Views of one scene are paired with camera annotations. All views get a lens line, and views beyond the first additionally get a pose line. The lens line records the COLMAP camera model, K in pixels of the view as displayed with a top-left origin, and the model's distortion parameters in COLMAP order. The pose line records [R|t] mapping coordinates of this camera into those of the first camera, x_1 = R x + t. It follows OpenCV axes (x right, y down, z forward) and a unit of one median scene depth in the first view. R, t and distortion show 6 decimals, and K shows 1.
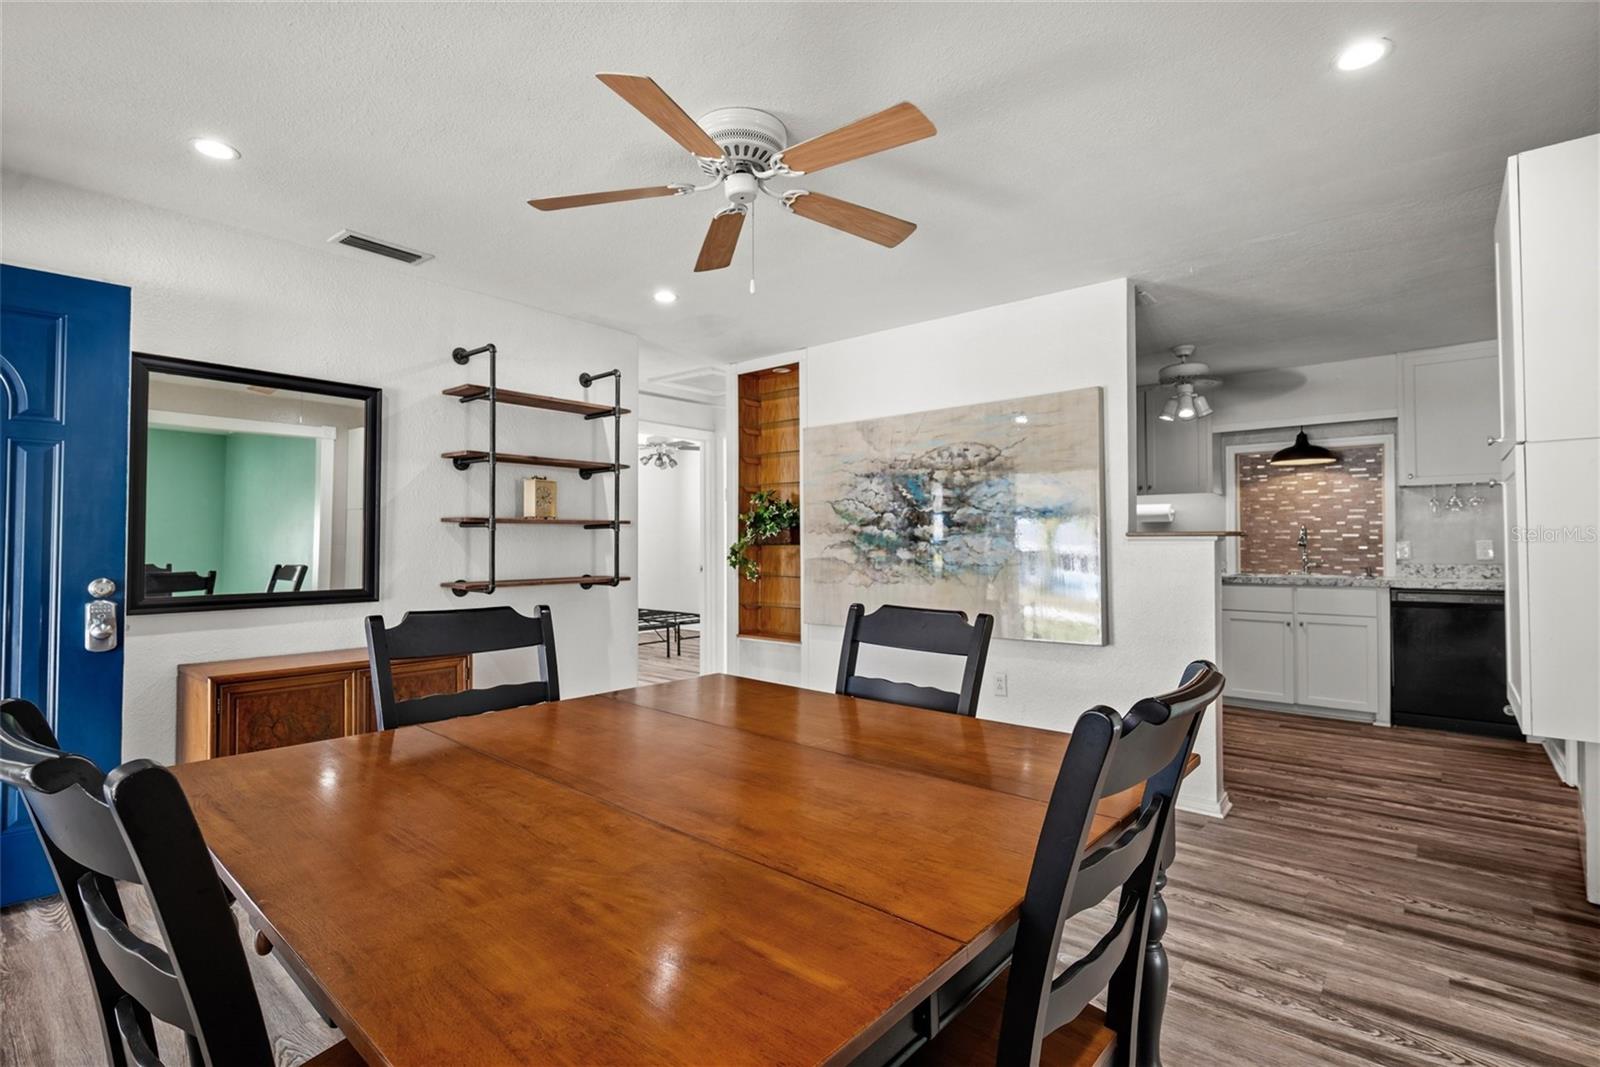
lens RADIAL K [[750.5, 0, 800.6], [0, 750.5, 526.4], [0, 0, 1]] dist [-0.000175, -0.000064]
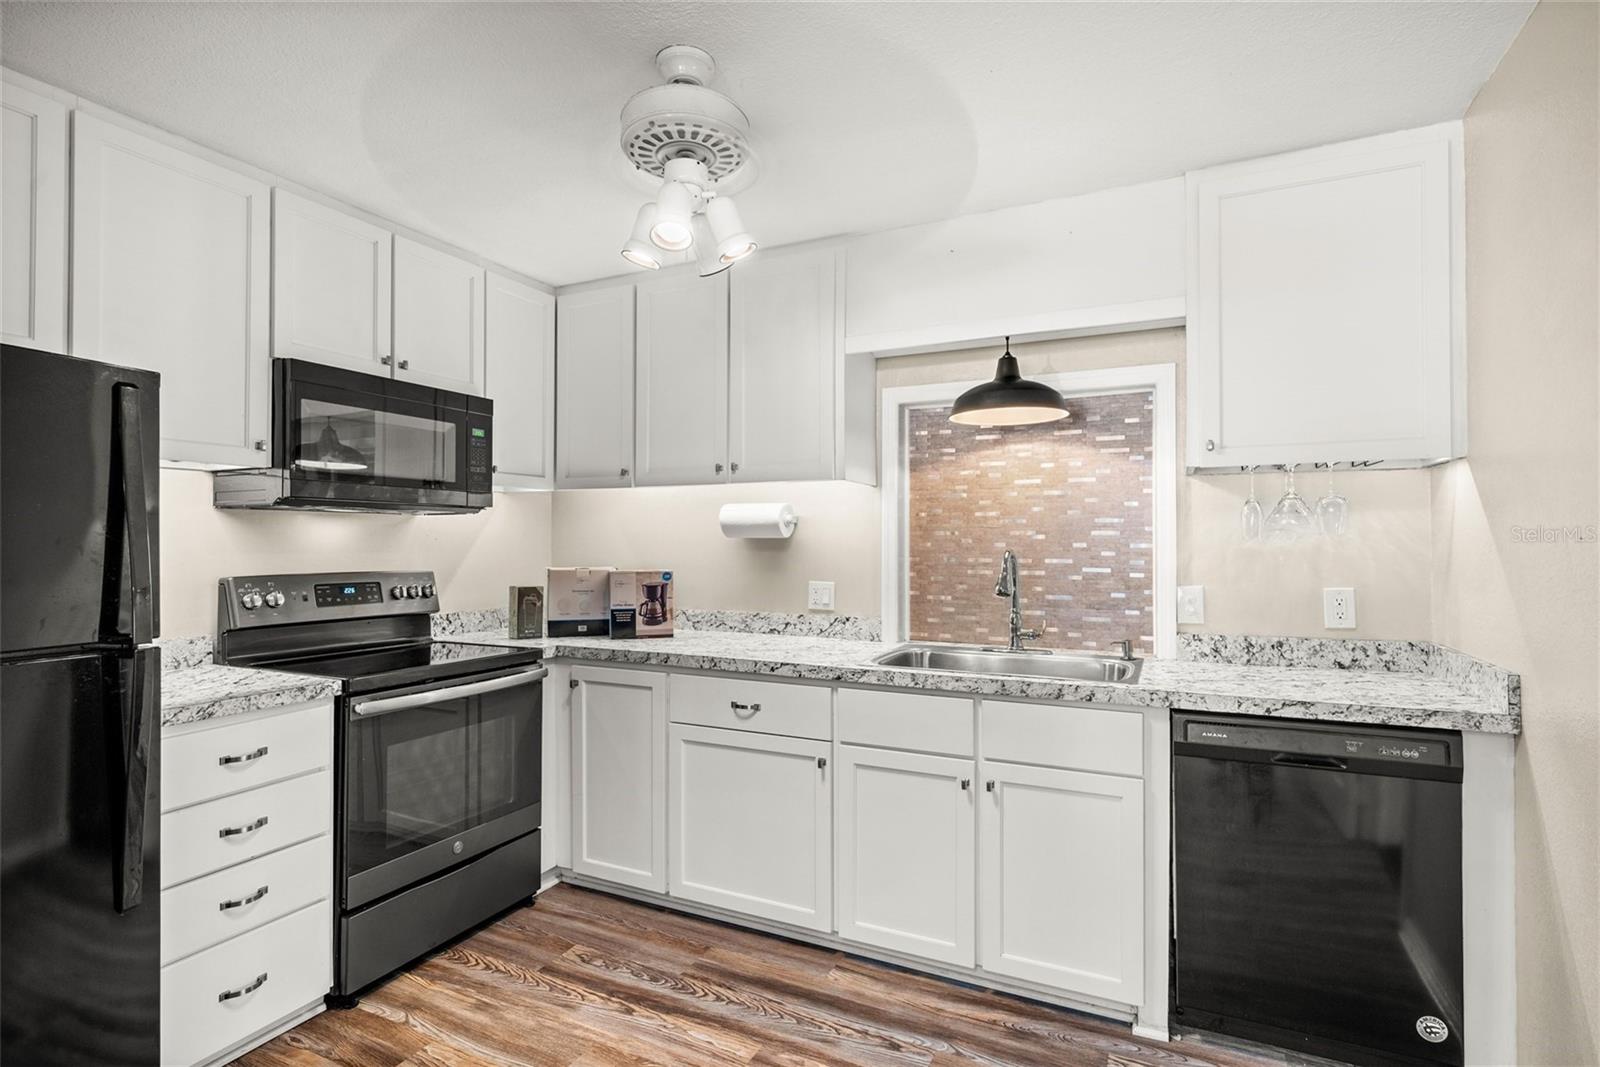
lens RADIAL K [[797.8, 0, 801.4], [0, 797.8, 537.6], [0, 0, 1]] dist [0.001173, 0.000314]
pose [[0.966154, 0.003289, 0.257946, 0.413728], [-0.006200, 0.999926, 0.010474, -0.014182], [-0.257892, -0.011718, 0.966103, 0.547775]]
